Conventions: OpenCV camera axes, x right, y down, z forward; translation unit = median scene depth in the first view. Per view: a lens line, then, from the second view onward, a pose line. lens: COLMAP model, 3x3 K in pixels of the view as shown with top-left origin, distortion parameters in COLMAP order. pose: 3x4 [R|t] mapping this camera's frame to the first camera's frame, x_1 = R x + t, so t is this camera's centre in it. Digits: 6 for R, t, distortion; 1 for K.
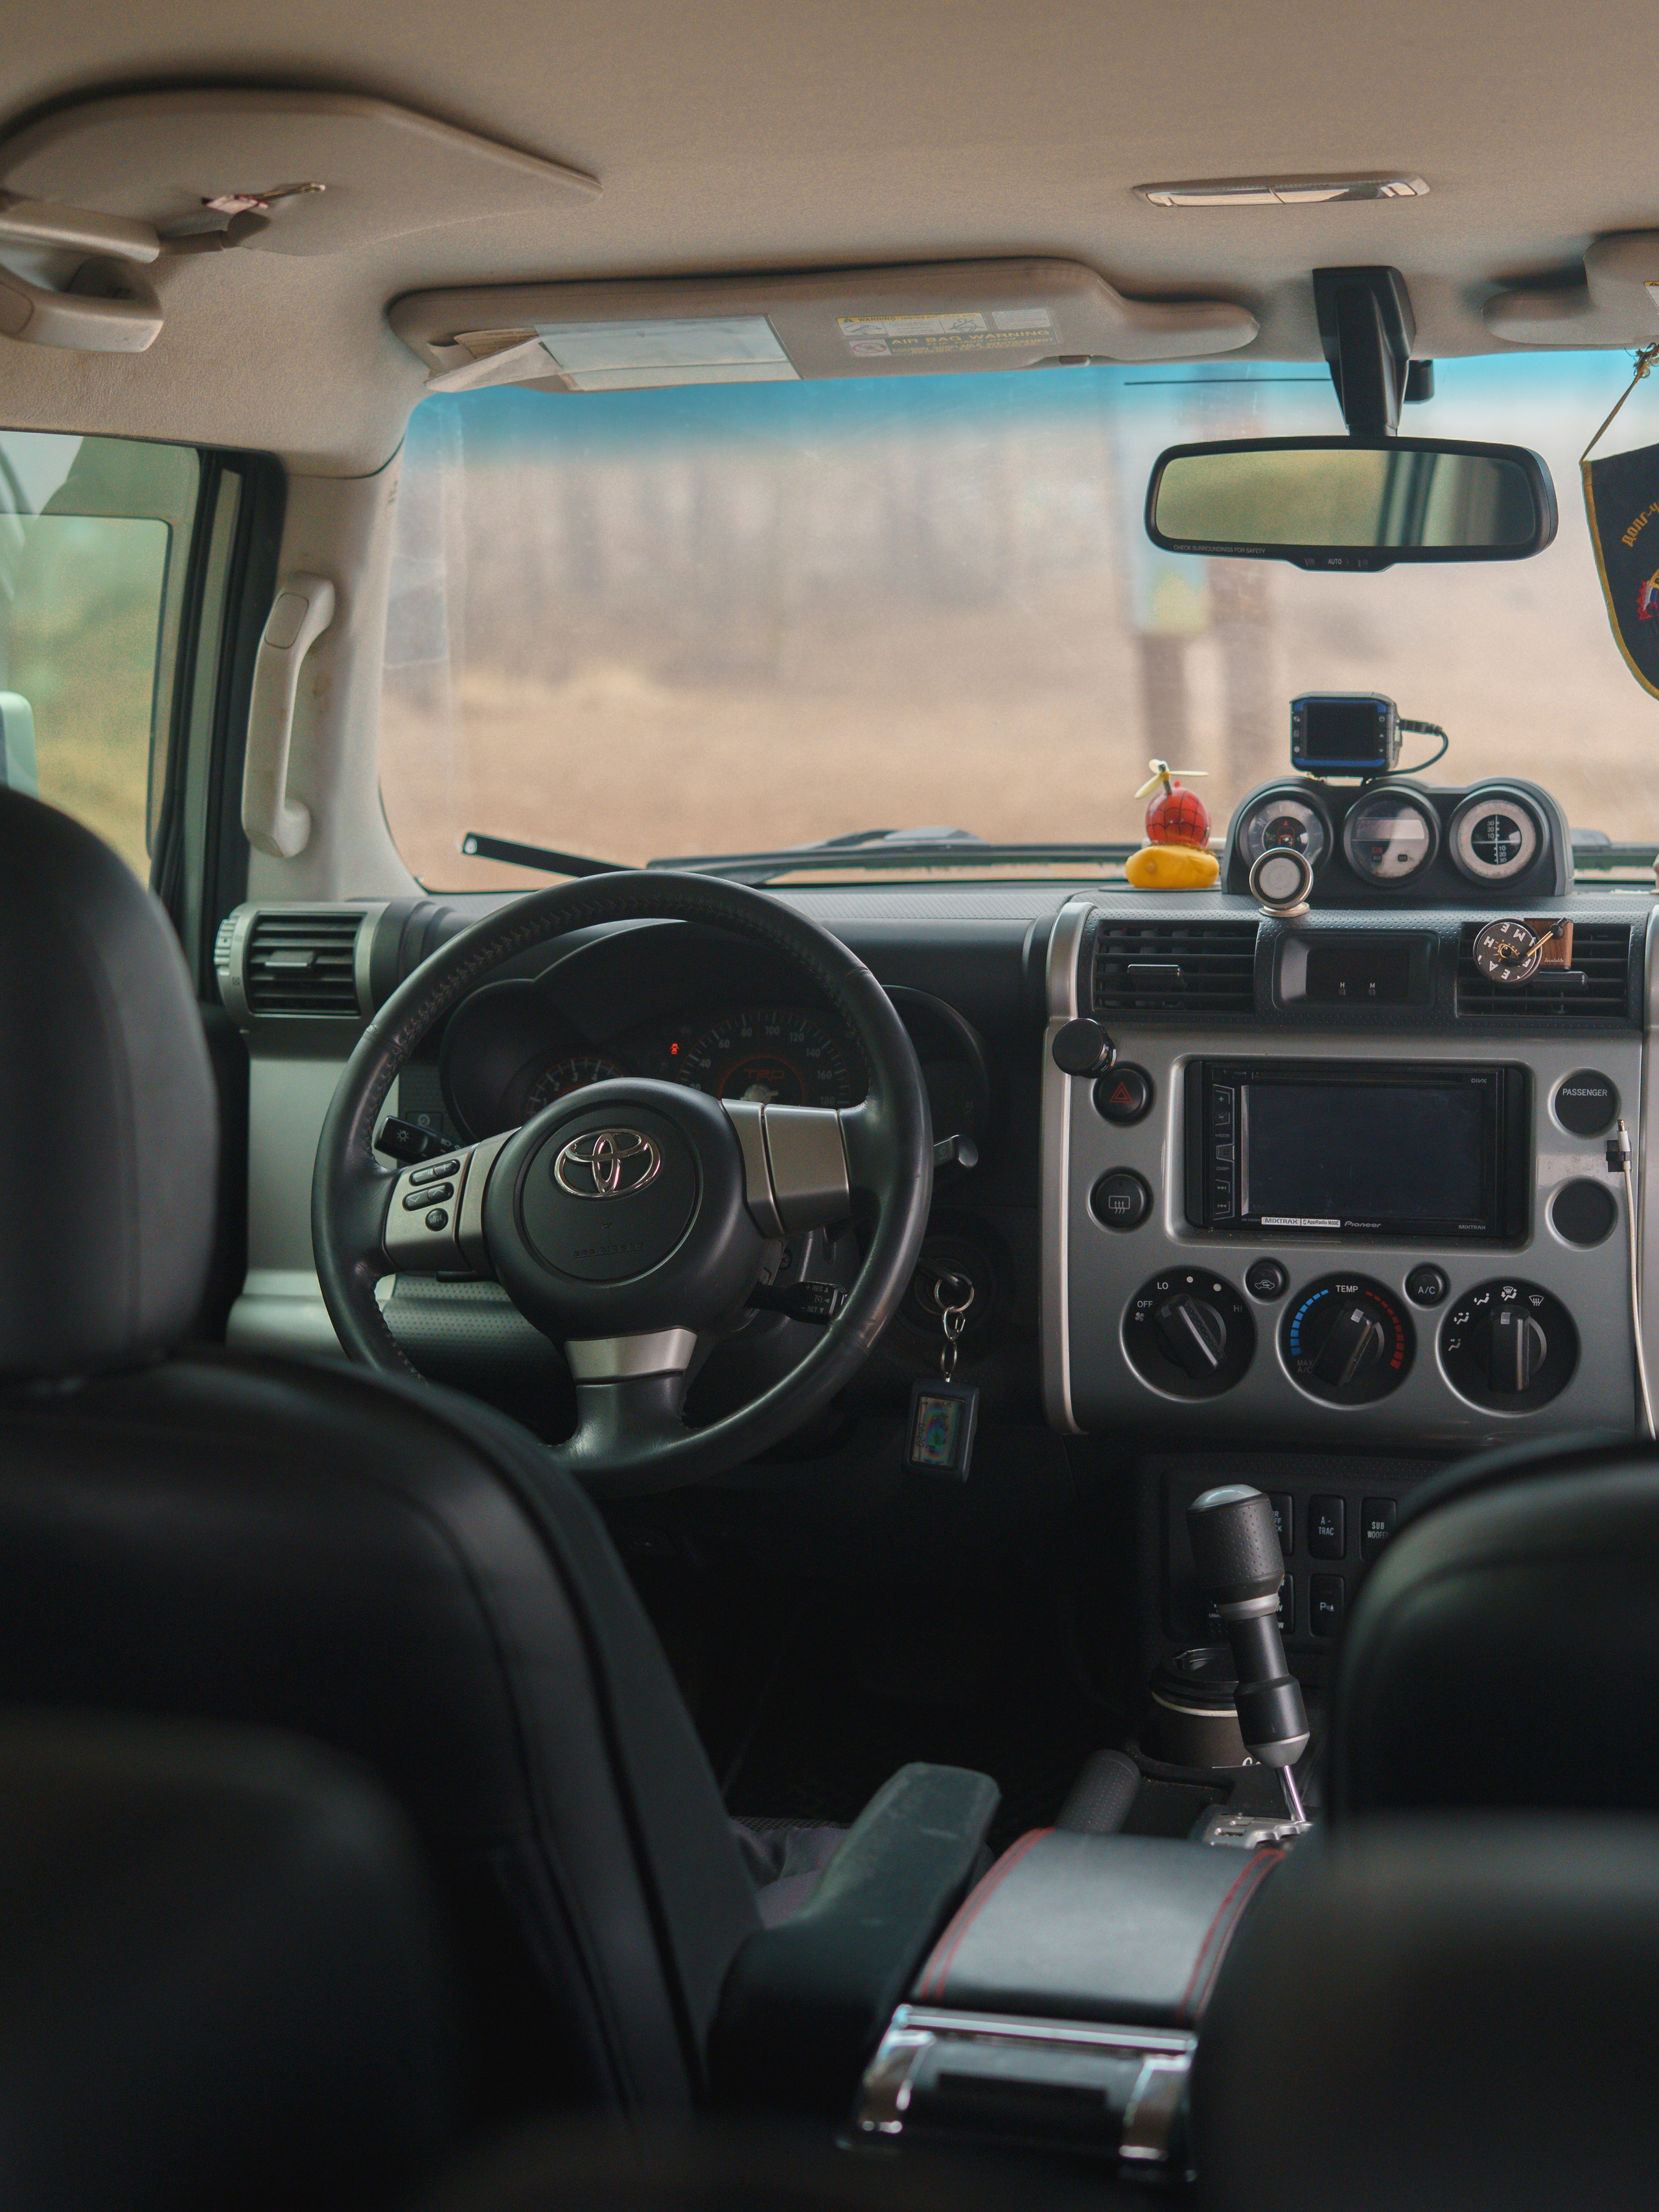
lens RADIAL K [[3778.9, 0, 827.1], [0, 3778.9, 1107.4], [0, 0, 1]] dist [0.017159, 0.000000]
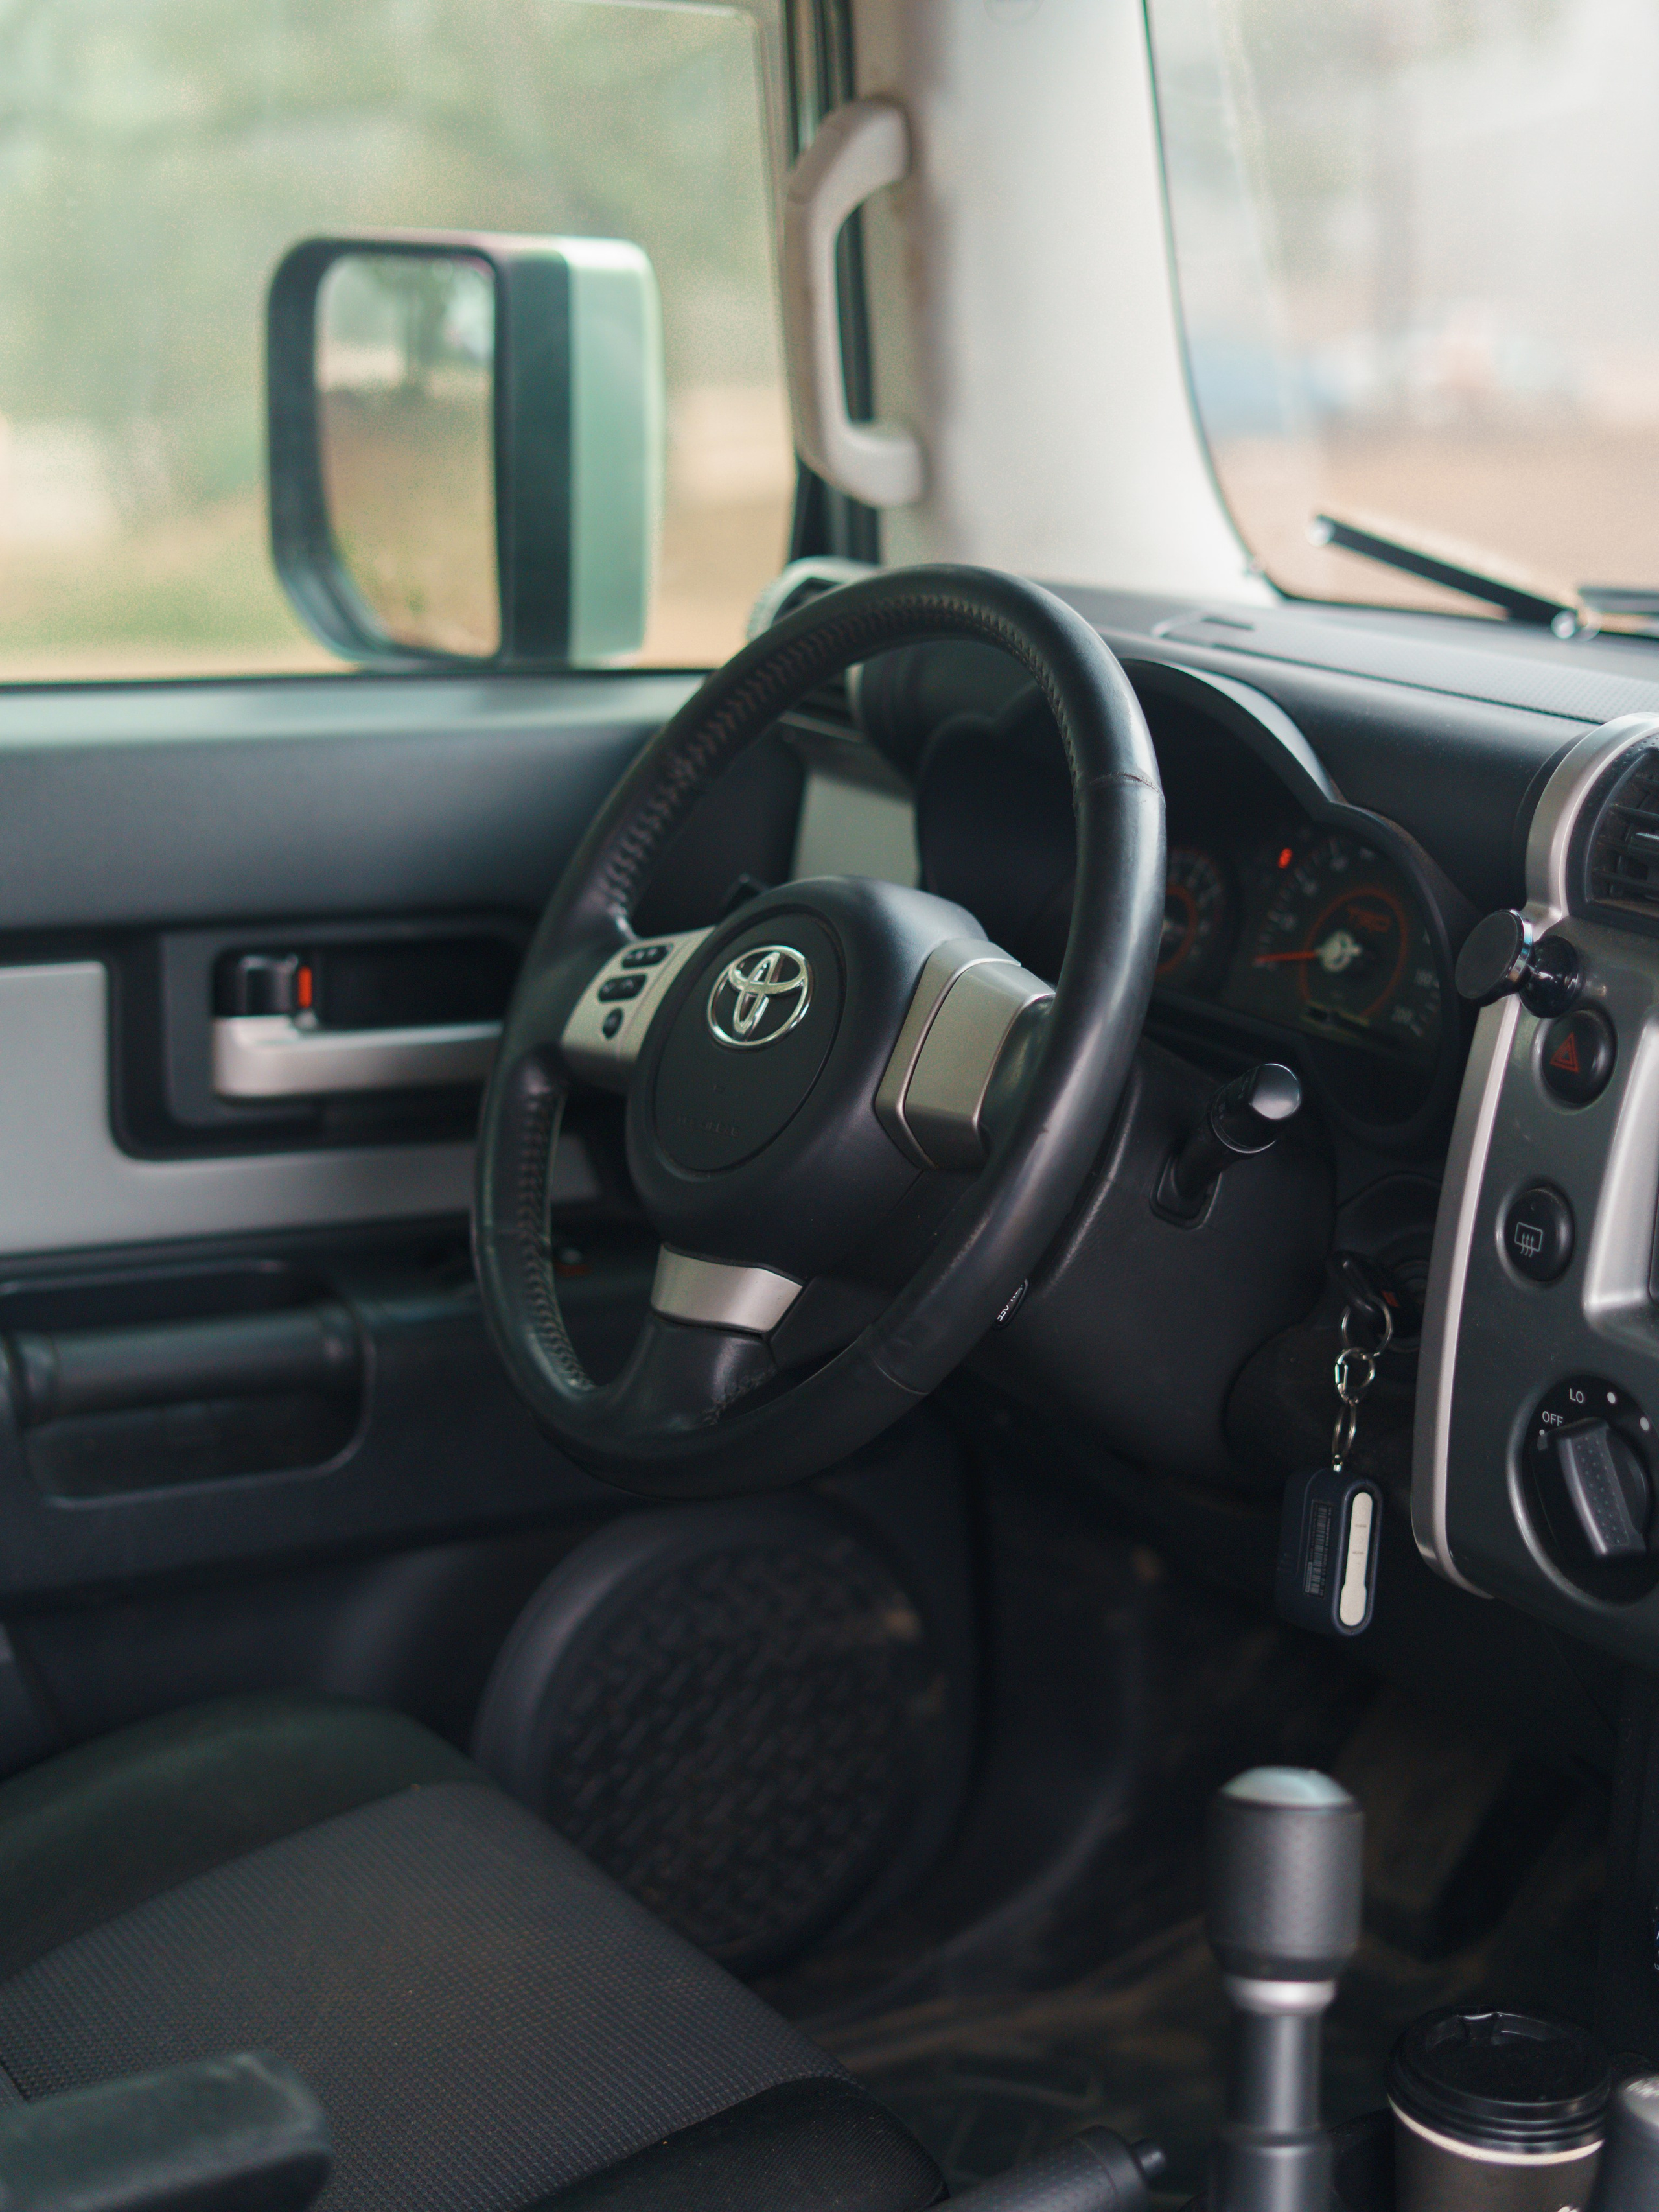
lens RADIAL K [[3778.9, 0, 829.6], [0, 3778.9, 1109.8], [0, 0, 1]] dist [0.017159, 0.000000]
pose [[0.742732, 0.204944, -0.637454, 0.363817], [-0.149679, 0.978734, 0.140267, -0.059048], [0.652645, -0.008767, 0.757613, 0.497313]]
